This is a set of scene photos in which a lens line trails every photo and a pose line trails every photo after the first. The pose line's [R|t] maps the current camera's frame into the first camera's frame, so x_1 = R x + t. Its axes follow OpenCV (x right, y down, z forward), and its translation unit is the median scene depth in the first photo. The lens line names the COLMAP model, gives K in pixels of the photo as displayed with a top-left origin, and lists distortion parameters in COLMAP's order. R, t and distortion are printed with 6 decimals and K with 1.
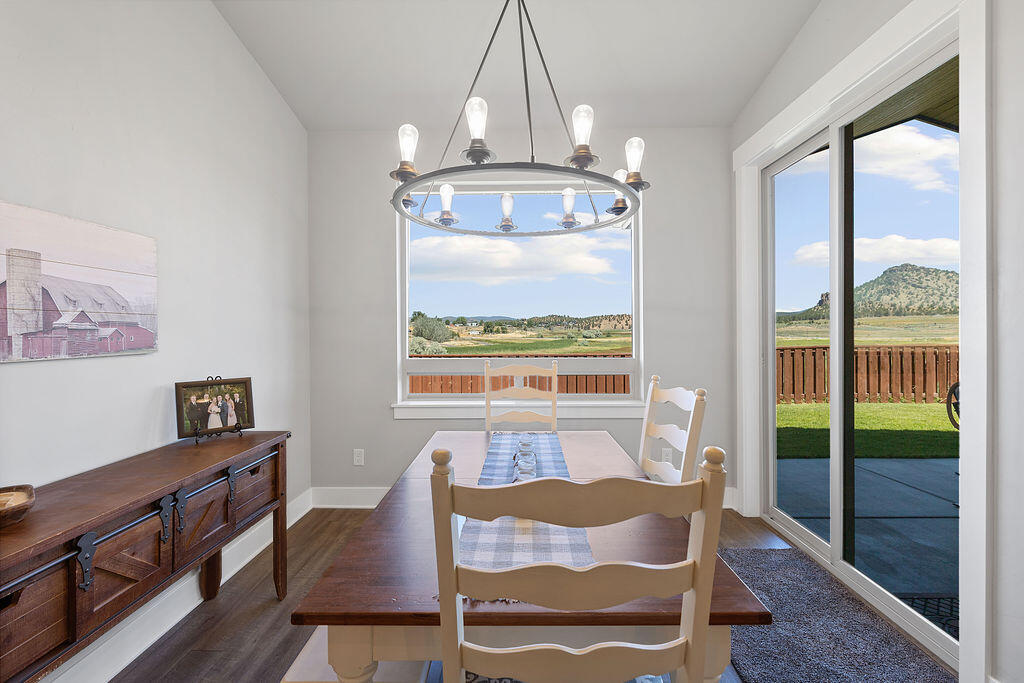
lens RADIAL K [[441.3, 0, 509.1], [0, 441.3, 332.4], [0, 0, 1]] dist [-0.001736, -0.001507]
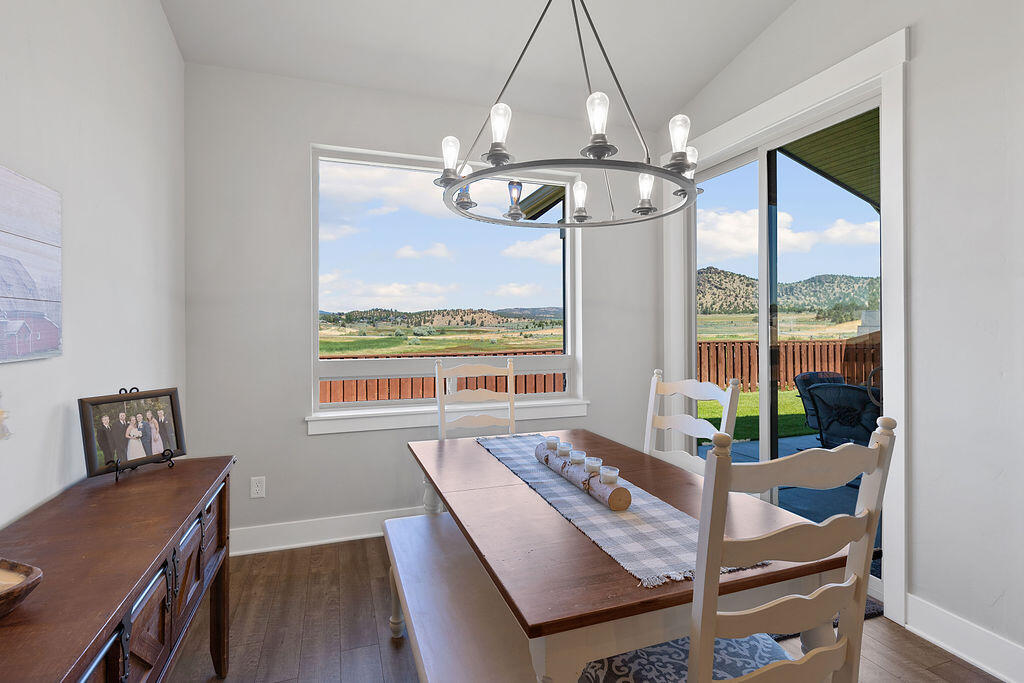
lens RADIAL K [[504.4, 0, 509.5], [0, 504.4, 324.8], [0, 0, 1]] dist [-0.002093, -0.000698]
pose [[0.937441, 0.004224, 0.348119, -0.230431], [-0.001242, 0.999961, -0.008786, 0.001425], [-0.348142, 0.007804, 0.937409, 0.001526]]
